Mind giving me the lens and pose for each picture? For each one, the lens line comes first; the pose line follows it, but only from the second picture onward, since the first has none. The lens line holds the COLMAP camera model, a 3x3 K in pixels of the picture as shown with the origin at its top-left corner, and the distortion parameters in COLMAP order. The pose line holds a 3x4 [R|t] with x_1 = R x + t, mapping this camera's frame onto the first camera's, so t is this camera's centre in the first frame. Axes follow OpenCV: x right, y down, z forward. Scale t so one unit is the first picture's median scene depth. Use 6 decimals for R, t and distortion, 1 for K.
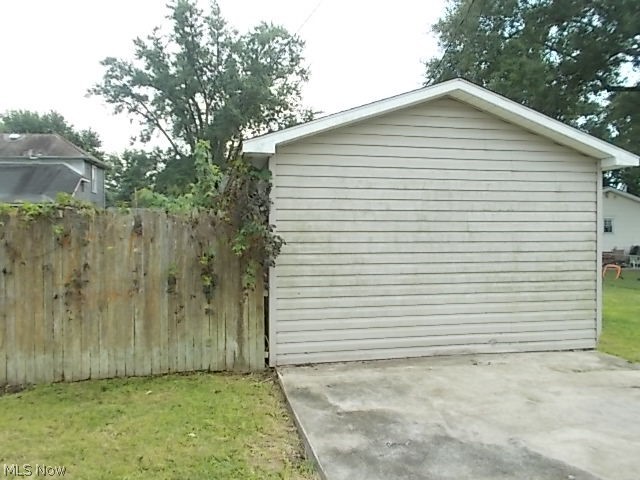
lens RADIAL K [[491.6, 0, 320.0], [0, 491.6, 240.0], [0, 0, 1]] dist [-0.000454, 0.003009]
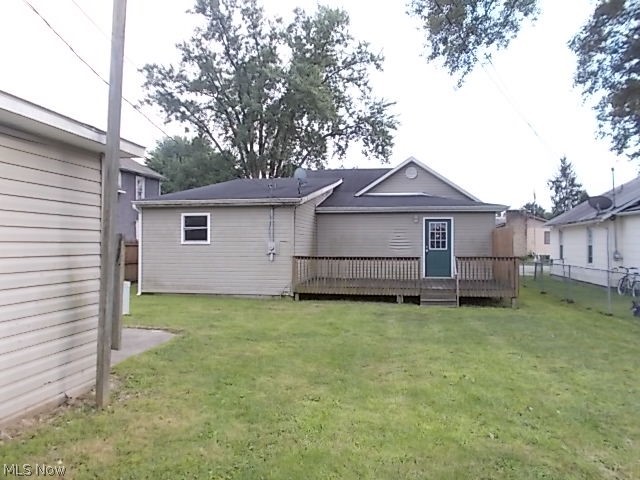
lens RADIAL K [[491.6, 0, 320.0], [0, 491.6, 240.0], [0, 0, 1]] dist [-0.000454, 0.003009]
pose [[0.940600, -0.005335, -0.339474, 0.200430], [-0.004279, 0.999611, -0.027567, -0.001229], [0.339489, 0.027382, 0.940211, 0.200944]]
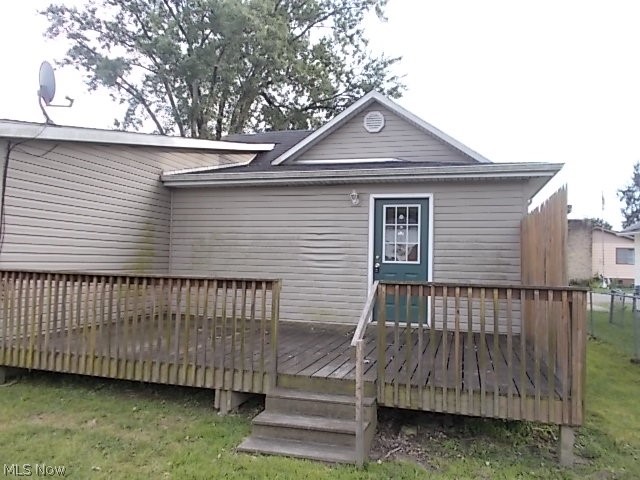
lens RADIAL K [[491.6, 0, 320.0], [0, 491.6, 240.0], [0, 0, 1]] dist [-0.000454, 0.003009]
pose [[0.900515, 0.000332, -0.434824, 0.211529], [-0.028556, 0.997886, -0.058377, -0.002157], [0.433886, 0.064986, 0.898621, 0.513720]]
